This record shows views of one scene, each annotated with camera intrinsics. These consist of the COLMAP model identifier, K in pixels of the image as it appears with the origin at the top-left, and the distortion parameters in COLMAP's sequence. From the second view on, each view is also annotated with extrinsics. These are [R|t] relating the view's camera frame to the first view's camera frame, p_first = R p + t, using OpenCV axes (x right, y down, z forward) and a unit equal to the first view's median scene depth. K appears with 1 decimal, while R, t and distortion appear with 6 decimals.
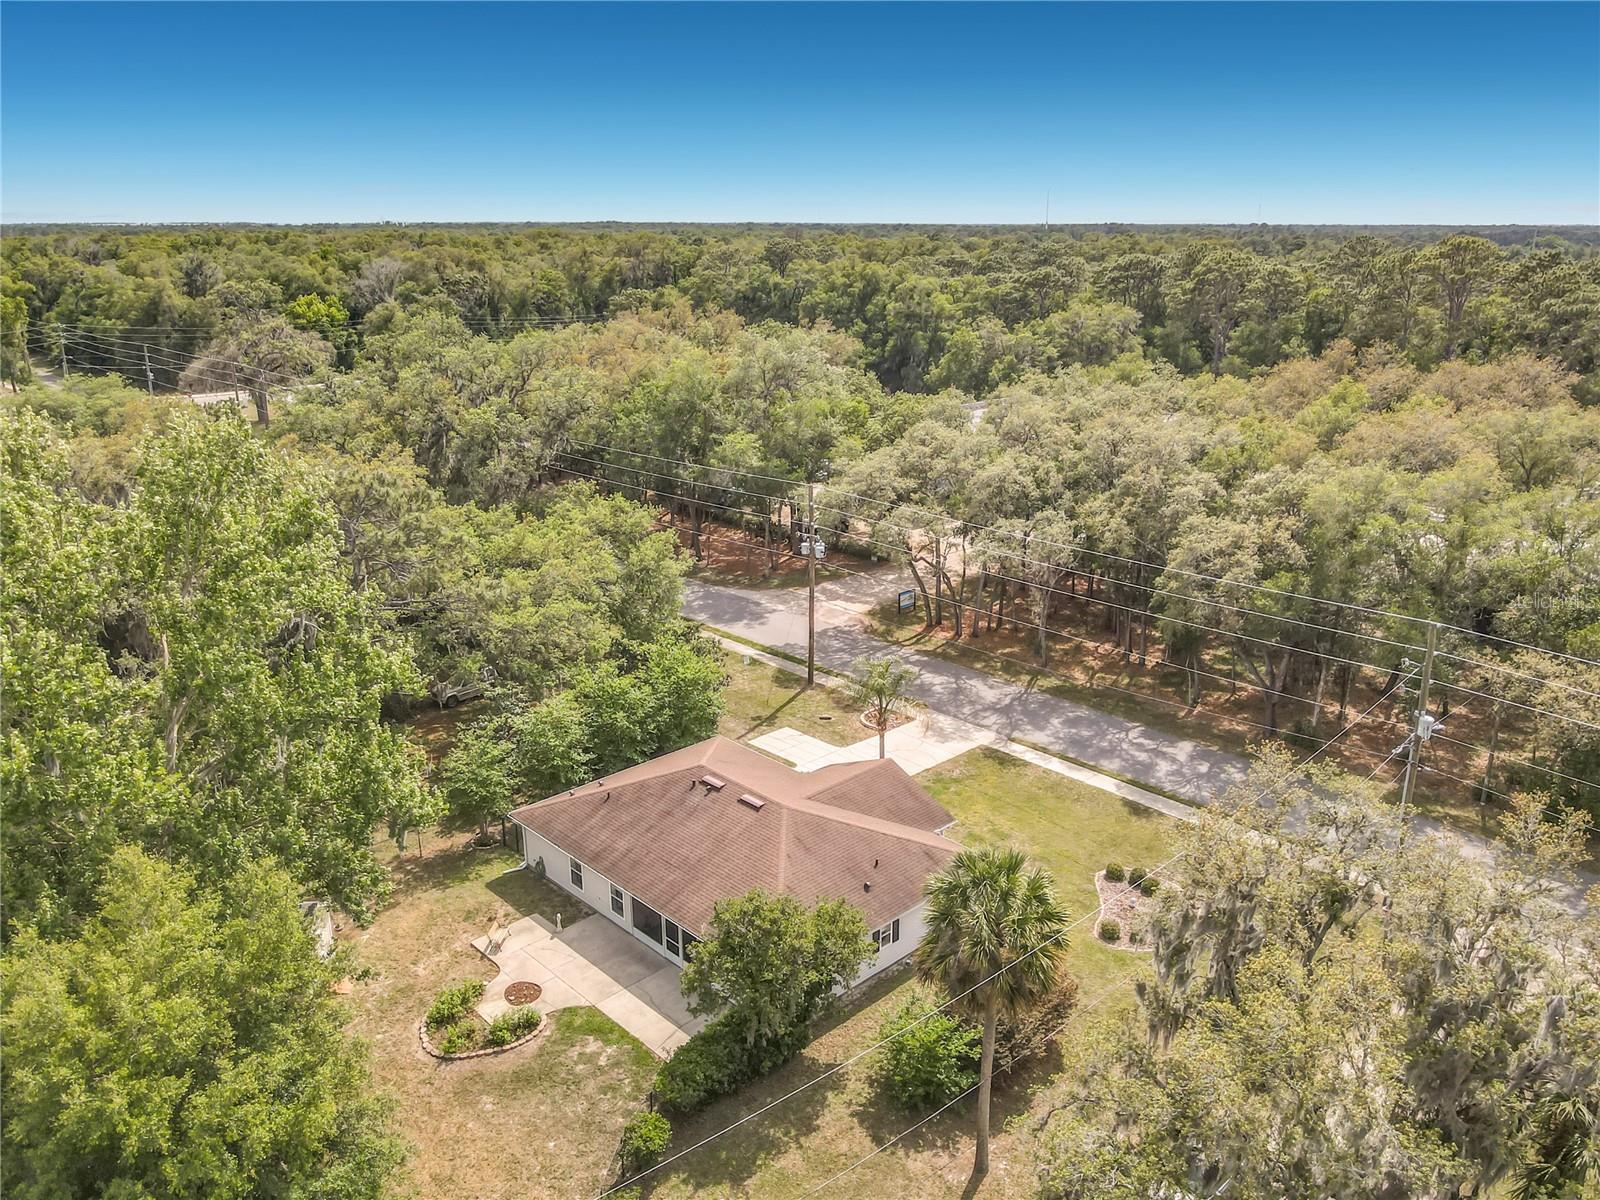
lens RADIAL K [[1217.3, 0, 765.7], [0, 1217.3, 600.1], [0, 0, 1]] dist [-0.072577, 0.000165]
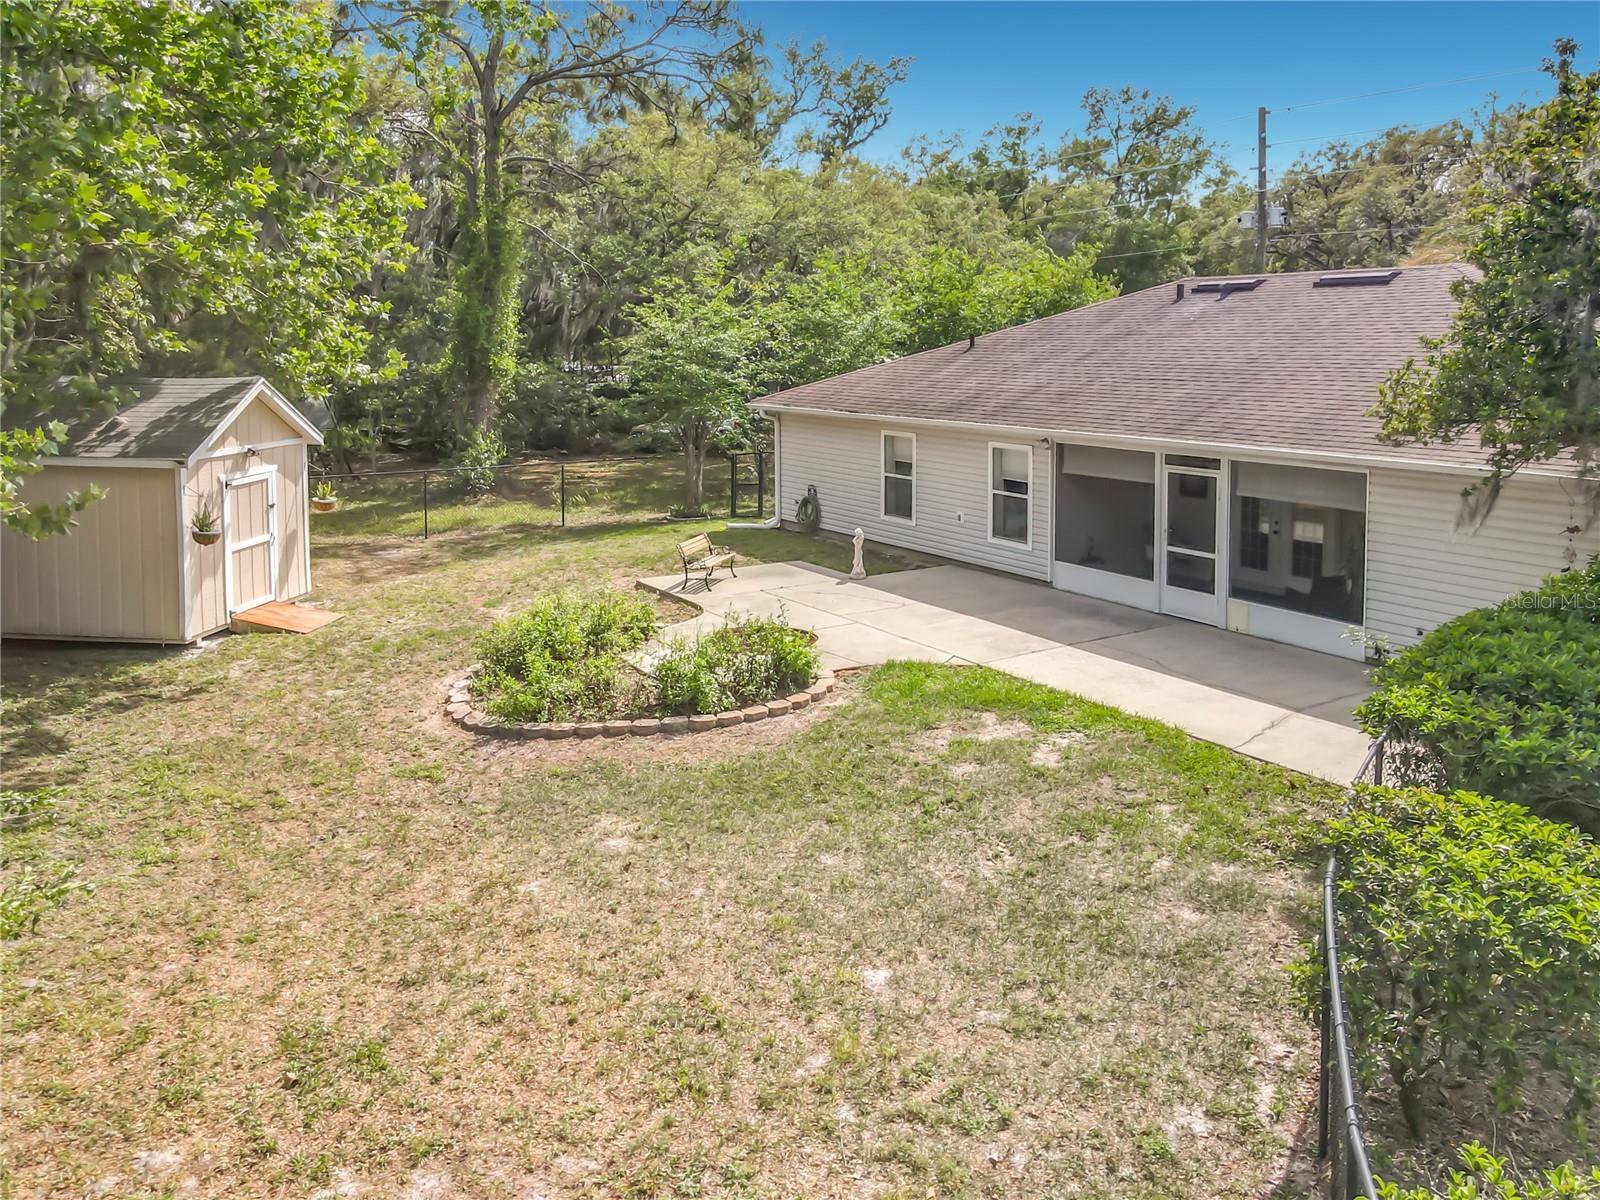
lens RADIAL K [[1217.3, 0, 765.7], [0, 1217.3, 600.1], [0, 0, 1]] dist [-0.072577, 0.000165]
pose [[0.980987, 0.038572, -0.190204, -0.144196], [-0.055749, 0.994751, -0.085804, 0.367243], [0.185896, 0.094776, 0.977988, 0.702563]]
